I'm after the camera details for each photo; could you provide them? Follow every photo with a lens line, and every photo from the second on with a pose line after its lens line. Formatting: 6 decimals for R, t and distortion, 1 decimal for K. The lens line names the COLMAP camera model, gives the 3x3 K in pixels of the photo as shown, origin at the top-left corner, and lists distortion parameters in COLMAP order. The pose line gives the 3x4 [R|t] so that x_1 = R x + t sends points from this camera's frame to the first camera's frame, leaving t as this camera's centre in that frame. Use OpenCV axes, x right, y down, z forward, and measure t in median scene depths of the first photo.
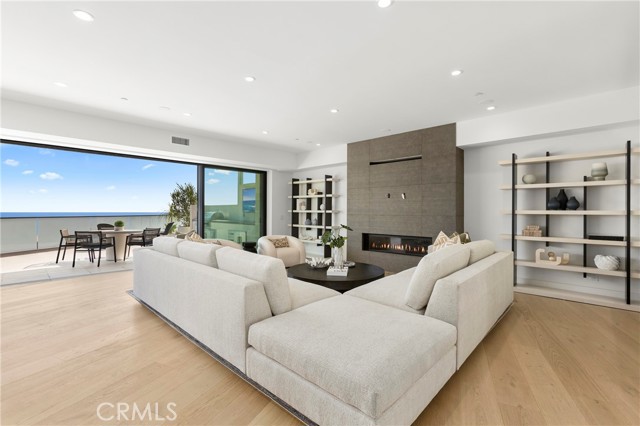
lens RADIAL K [[297.5, 0, 323.3], [0, 297.5, 208.1], [0, 0, 1]] dist [-0.009843, 0.010399]
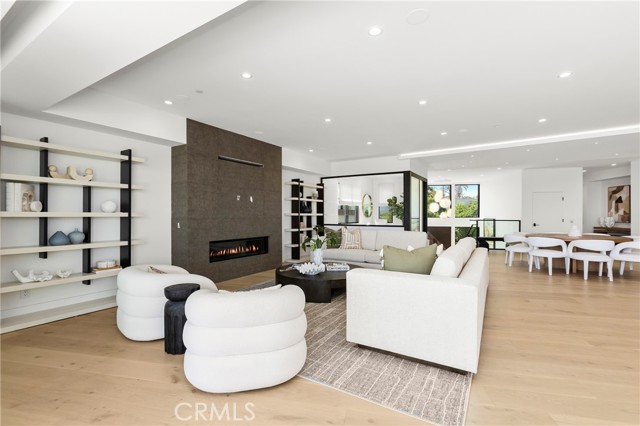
lens RADIAL K [[297.5, 0, 315.2], [0, 297.5, 215.3], [0, 0, 1]] dist [-0.009843, 0.010399]
pose [[-0.201056, -0.006290, 0.979560, -0.691605], [-0.008747, 0.999951, 0.004626, 0.007434], [-0.979541, -0.007638, -0.201101, 0.867627]]
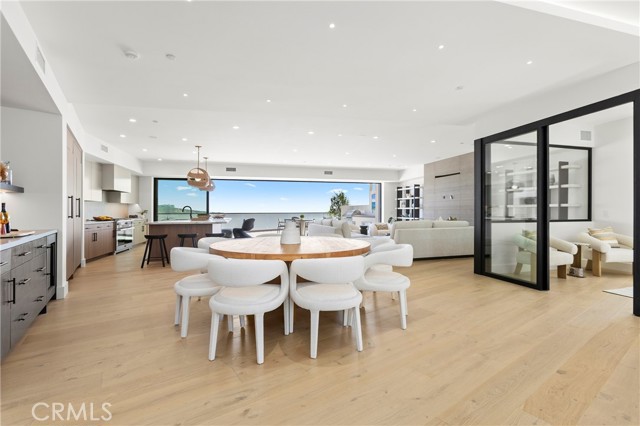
lens RADIAL K [[297.5, 0, 319.1], [0, 297.5, 209.9], [0, 0, 1]] dist [-0.009843, 0.010399]
pose [[0.859050, -0.009283, -0.511807, 0.415592], [0.011714, 0.999930, 0.001524, 0.013767], [0.511757, -0.007304, 0.859099, -0.641354]]
